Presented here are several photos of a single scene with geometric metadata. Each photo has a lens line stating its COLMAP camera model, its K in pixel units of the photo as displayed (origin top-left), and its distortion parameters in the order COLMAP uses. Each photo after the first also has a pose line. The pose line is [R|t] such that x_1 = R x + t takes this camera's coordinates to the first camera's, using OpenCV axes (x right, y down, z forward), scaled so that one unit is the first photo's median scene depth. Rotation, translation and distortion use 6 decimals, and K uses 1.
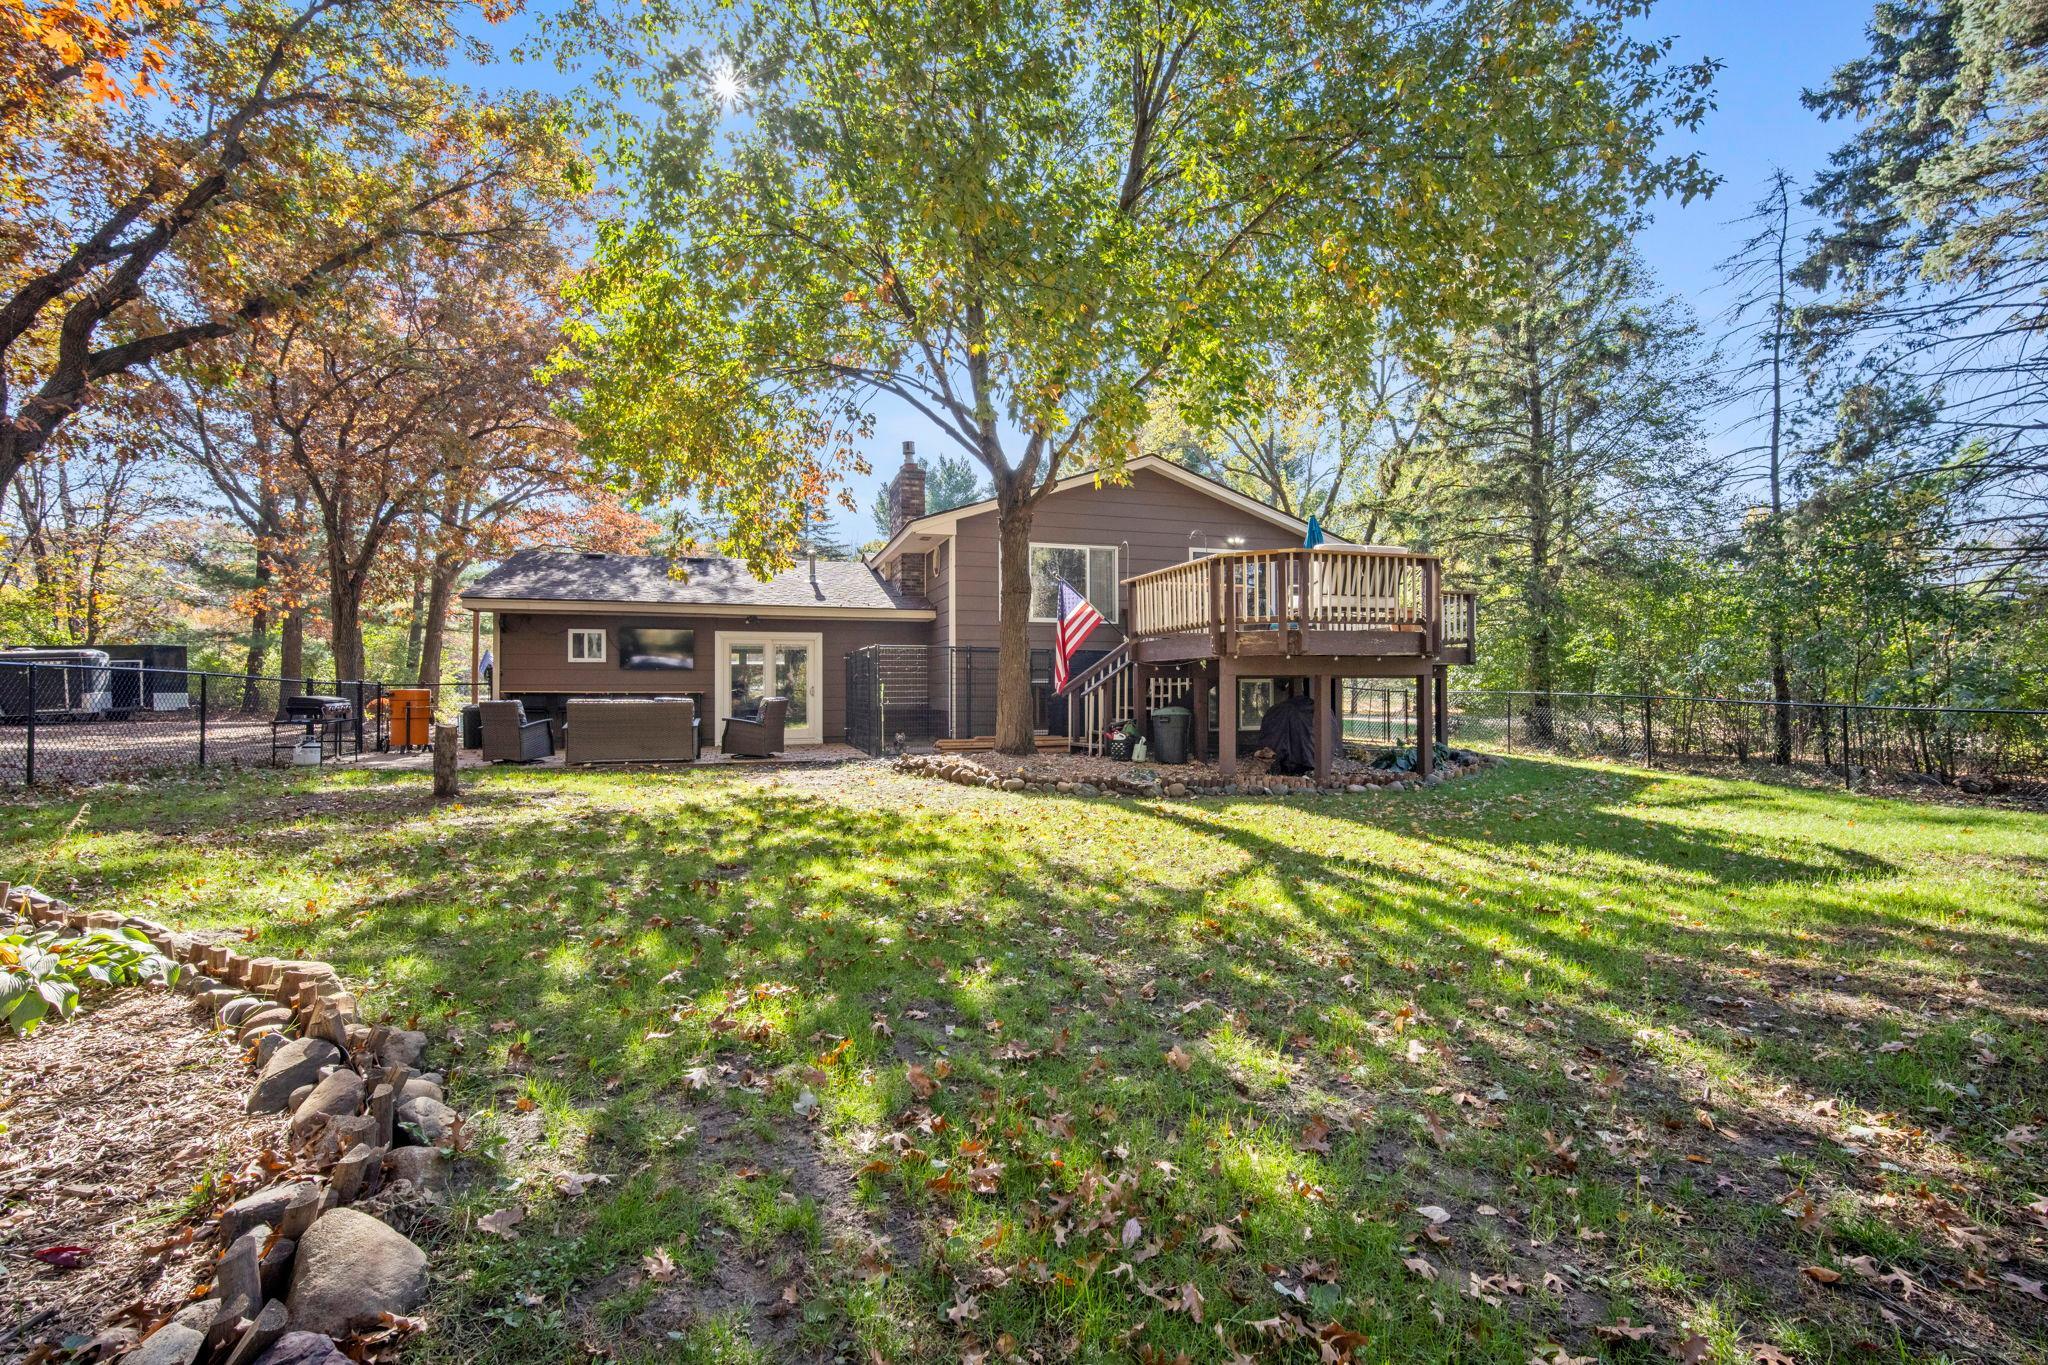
lens RADIAL K [[880.7, 0, 1023.7], [0, 880.7, 678.4], [0, 0, 1]] dist [-0.012534, 0.000241]
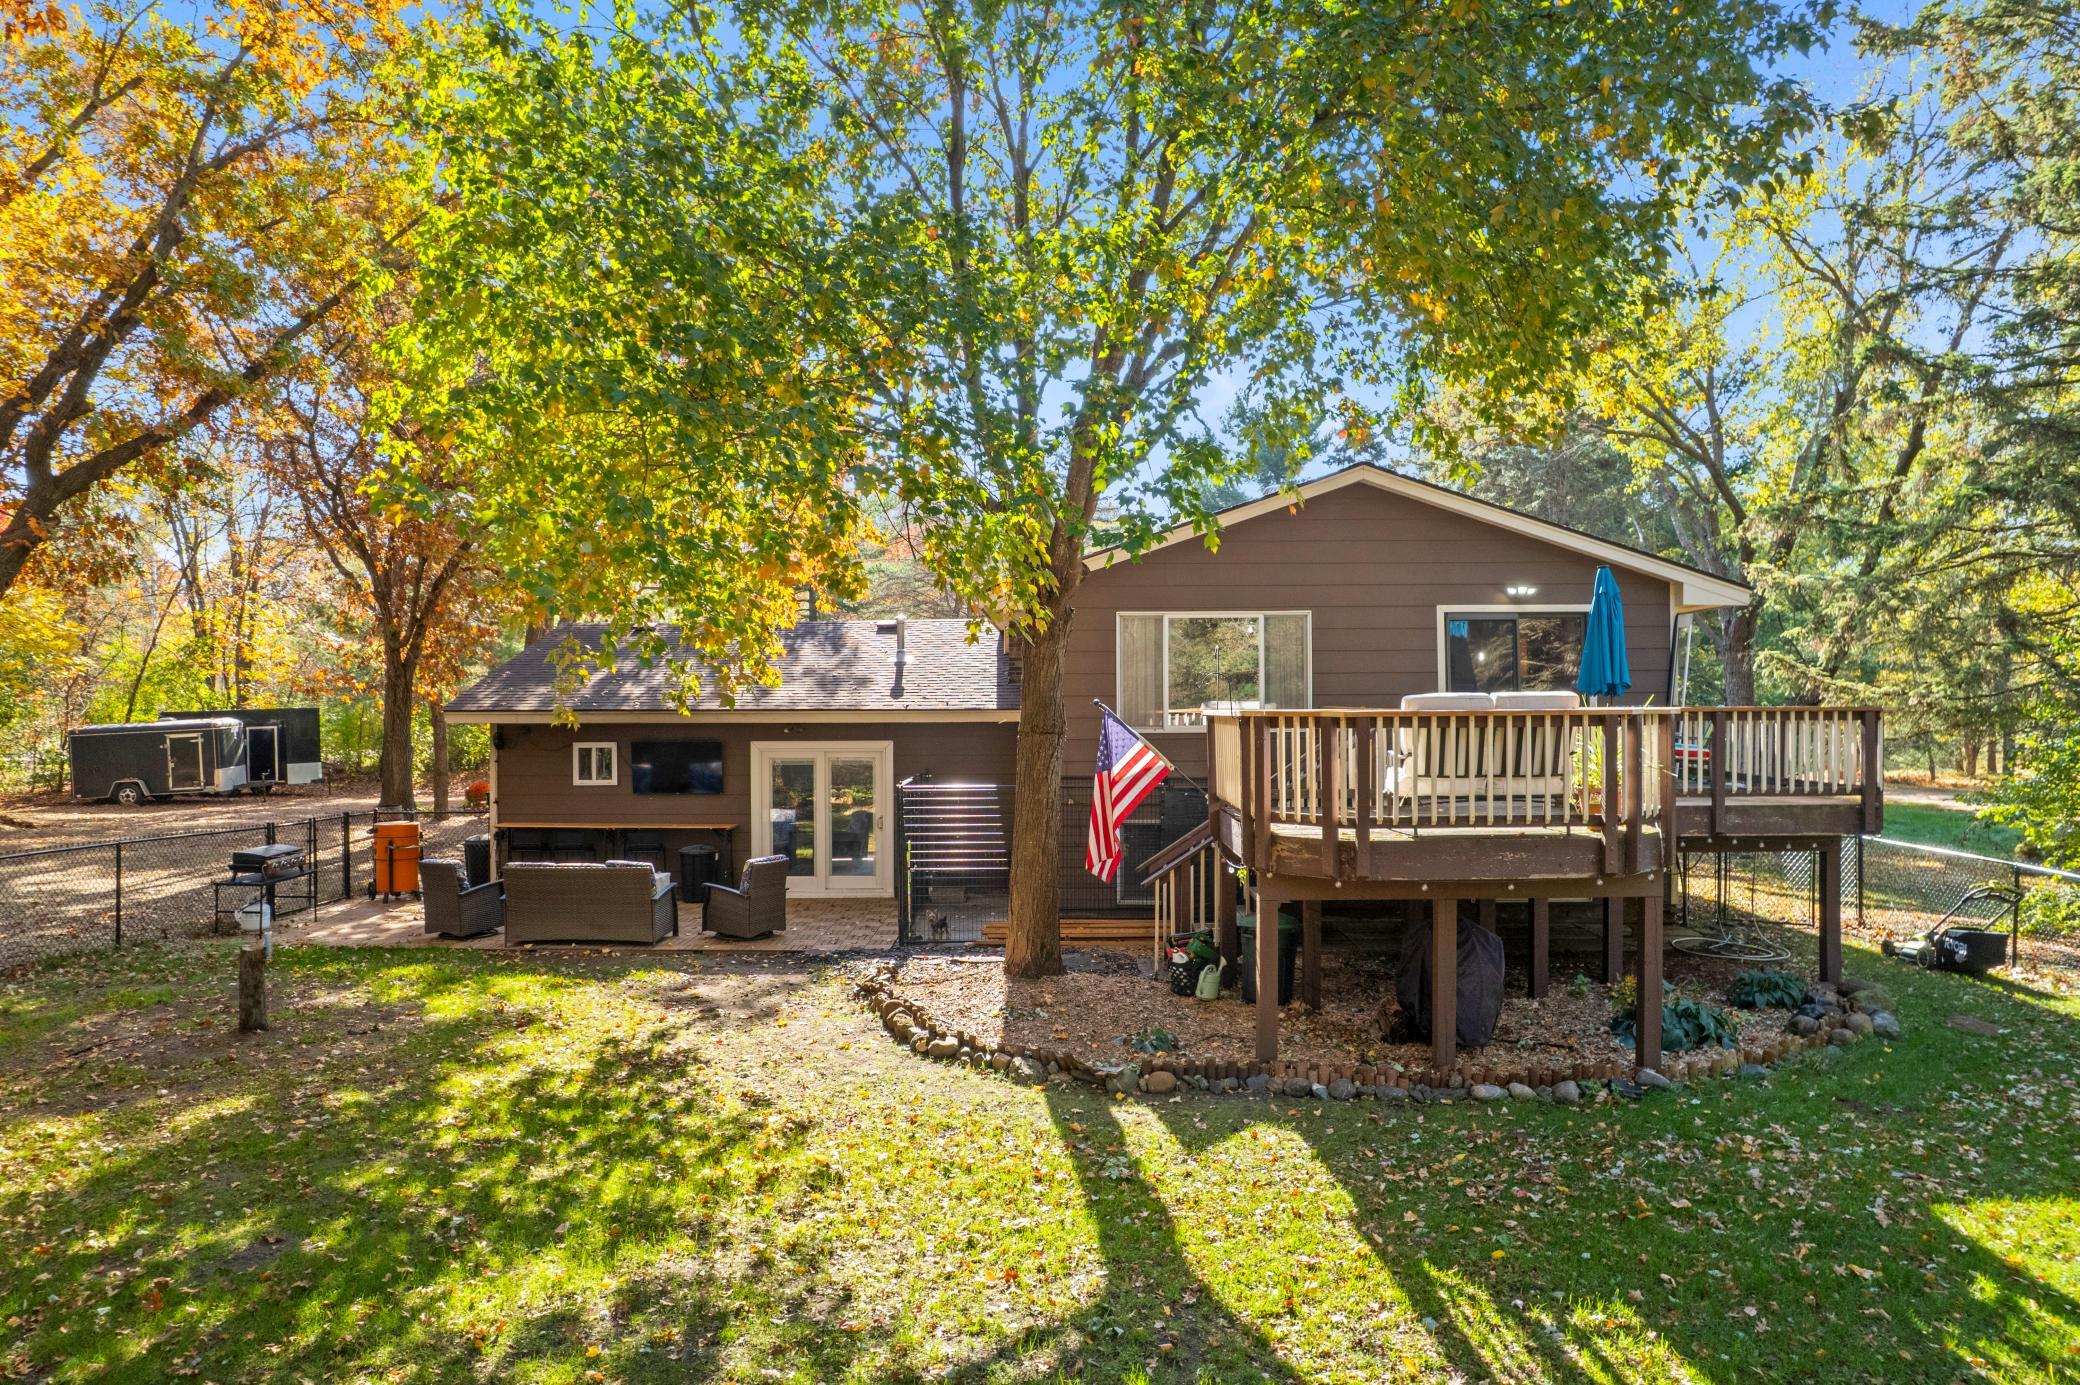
lens RADIAL K [[1334.5, 0, 1027.1], [0, 1334.5, 702.7], [0, 0, 1]] dist [-0.083332, 0.073020]
pose [[0.941974, -0.001613, -0.335682, 0.321544], [0.005393, 0.999932, 0.010330, -0.128962], [0.335642, -0.011541, 0.941919, 0.038332]]
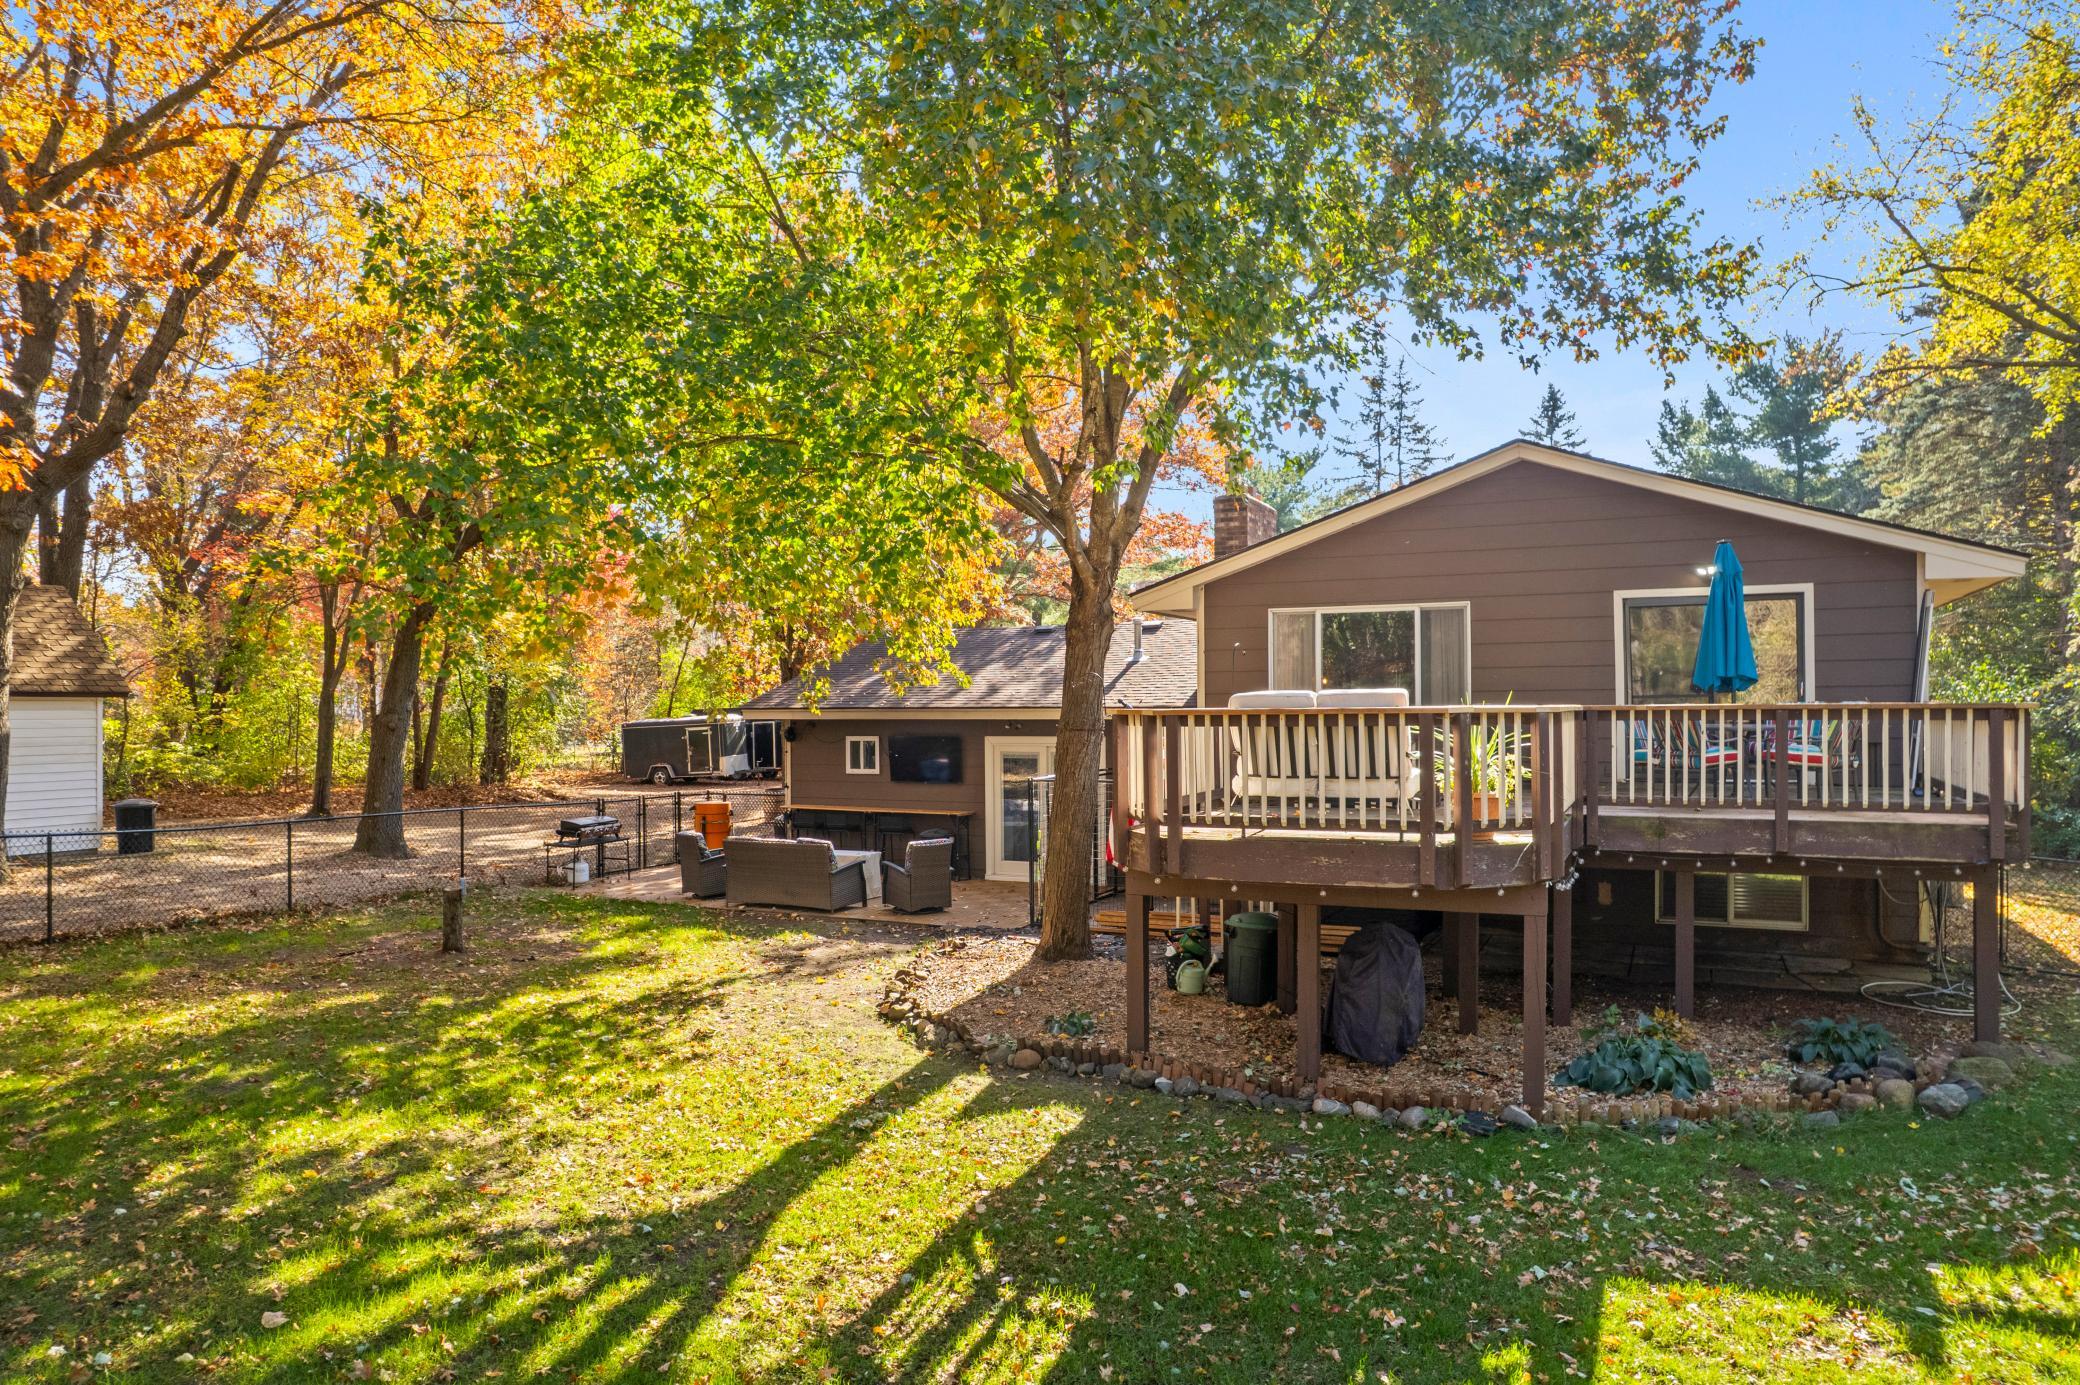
lens RADIAL K [[1334.5, 0, 1032.7], [0, 1334.5, 694.6], [0, 0, 1]] dist [-0.083332, 0.073020]
pose [[0.716843, -0.007253, -0.697197, 0.709322], [0.013061, 0.999910, 0.003027, -0.127327], [0.697112, -0.011276, 0.716873, 0.205517]]
